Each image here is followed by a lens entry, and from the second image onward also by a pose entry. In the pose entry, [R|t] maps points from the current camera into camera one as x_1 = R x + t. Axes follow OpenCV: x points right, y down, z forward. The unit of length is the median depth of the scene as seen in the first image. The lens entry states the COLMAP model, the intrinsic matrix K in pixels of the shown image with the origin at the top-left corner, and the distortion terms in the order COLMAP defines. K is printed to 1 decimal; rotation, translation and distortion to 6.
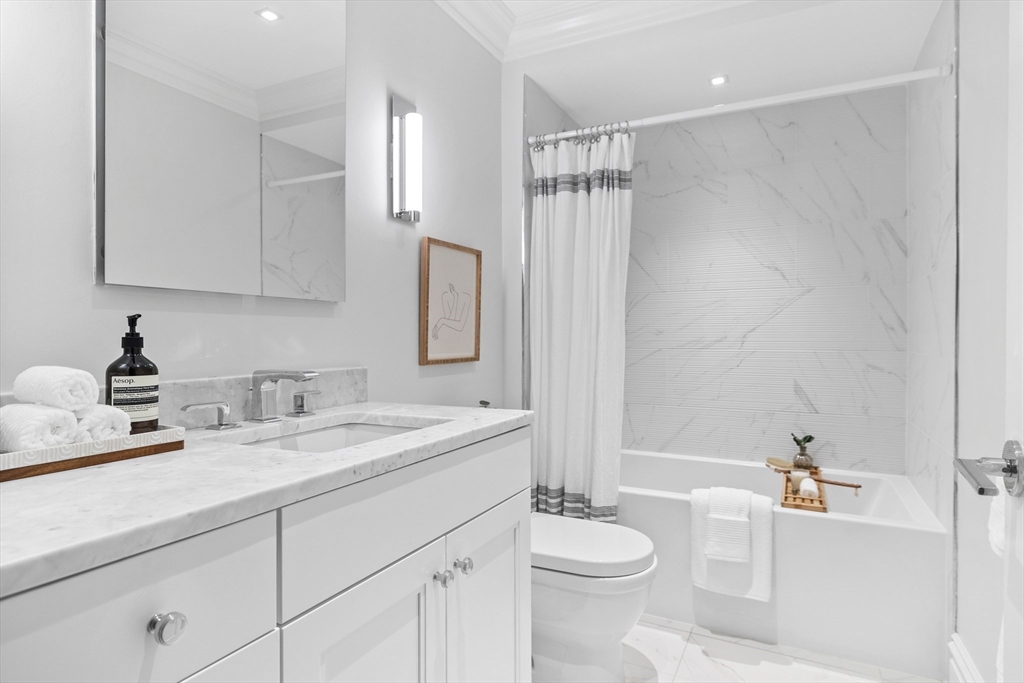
lens RADIAL K [[567.5, 0, 512.0], [0, 567.5, 337.4], [0, 0, 1]] dist [0.005815, 0.000763]
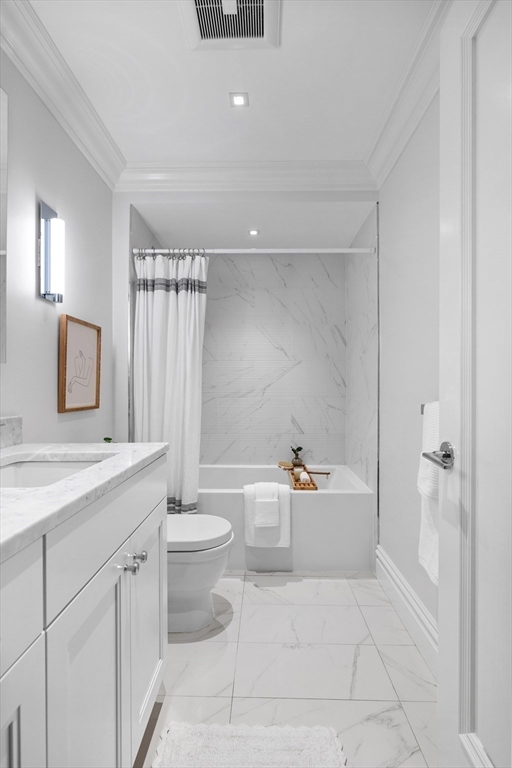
lens RADIAL K [[381.3, 0, 256.8], [0, 381.3, 387.3], [0, 0, 1]] dist [-0.005147, 0.000731]
pose [[0.900954, -0.000180, 0.433914, -0.119358], [0.002298, 0.999988, -0.004357, -0.004181], [-0.433908, 0.004923, 0.900944, 0.019464]]
